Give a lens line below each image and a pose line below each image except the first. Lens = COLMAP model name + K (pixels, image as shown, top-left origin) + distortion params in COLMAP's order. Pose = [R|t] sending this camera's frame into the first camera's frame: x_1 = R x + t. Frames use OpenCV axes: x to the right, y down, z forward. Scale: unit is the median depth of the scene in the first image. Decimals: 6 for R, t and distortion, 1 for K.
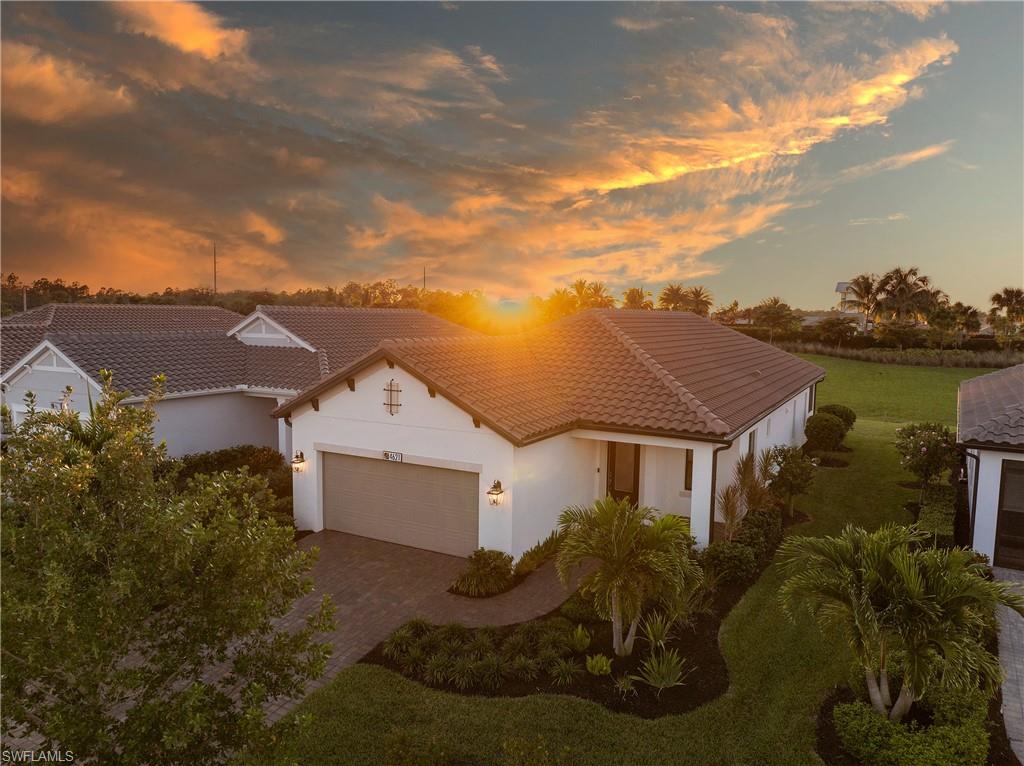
lens RADIAL K [[686.5, 0, 512.0], [0, 686.5, 383.0], [0, 0, 1]] dist [-0.003394, -0.000330]
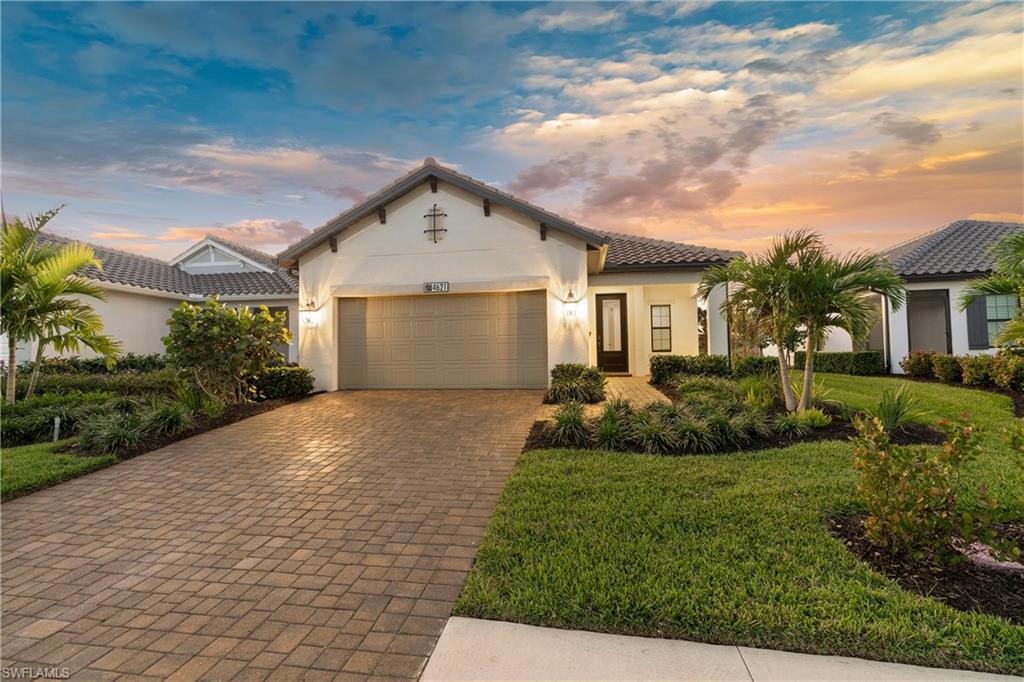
lens RADIAL K [[445.2, 0, 505.7], [0, 445.2, 336.8], [0, 0, 1]] dist [-0.022762, 0.000004]
pose [[0.942405, -0.014504, 0.334159, -0.286944], [0.061272, 0.989639, -0.129846, 0.255457], [-0.328813, 0.142843, 0.933530, 0.430823]]
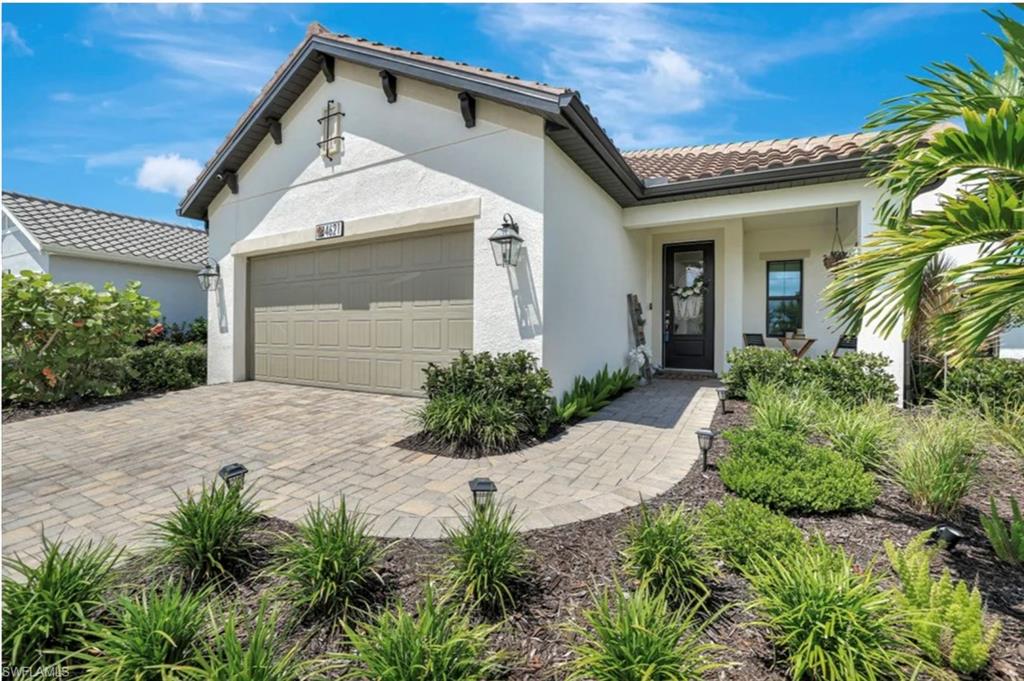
lens RADIAL K [[427.6, 0, 513.2], [0, 427.6, 330.7], [0, 0, 1]] dist [-0.032256, -0.000094]
pose [[0.999971, -0.006092, -0.004622, -0.017531], [0.005582, 0.994622, -0.103421, 0.229862], [0.005227, 0.103393, 0.994627, 0.657949]]
